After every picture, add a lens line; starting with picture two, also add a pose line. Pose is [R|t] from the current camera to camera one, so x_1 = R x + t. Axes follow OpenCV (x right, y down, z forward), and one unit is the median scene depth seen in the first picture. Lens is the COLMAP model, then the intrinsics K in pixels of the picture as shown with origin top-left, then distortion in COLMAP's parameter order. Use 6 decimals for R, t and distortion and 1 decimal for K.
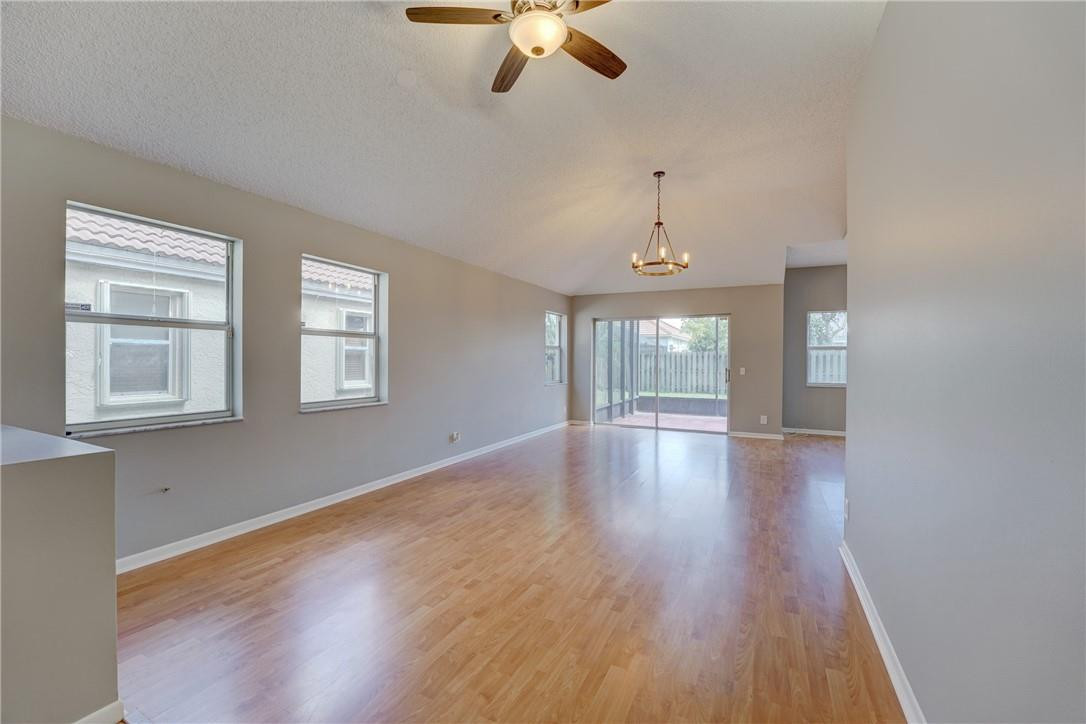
lens RADIAL K [[438.8, 0, 513.1], [0, 438.8, 360.4], [0, 0, 1]] dist [-0.055540, 0.000029]
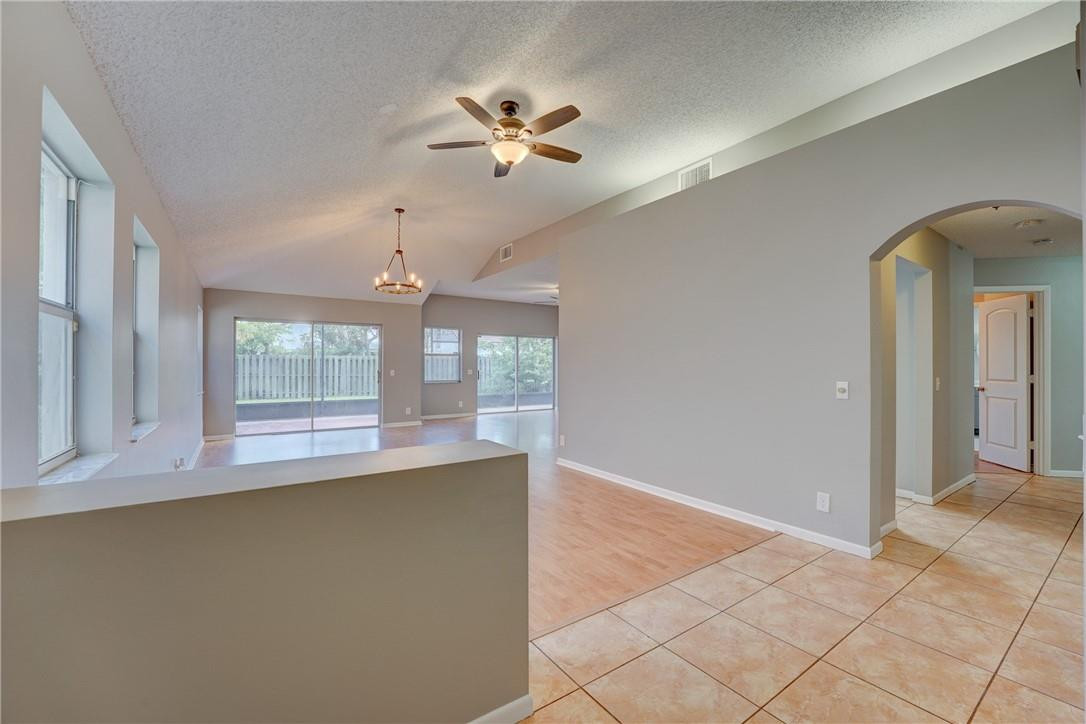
lens RADIAL K [[435.3, 0, 548.2], [0, 435.3, 362.8], [0, 0, 1]] dist [0.000804, 0.000066]
pose [[0.455140, 0.001329, 0.890419, -0.348590], [0.000888, 0.999998, -0.001947, -0.001059], [-0.890419, 0.001677, 0.455138, 0.046991]]
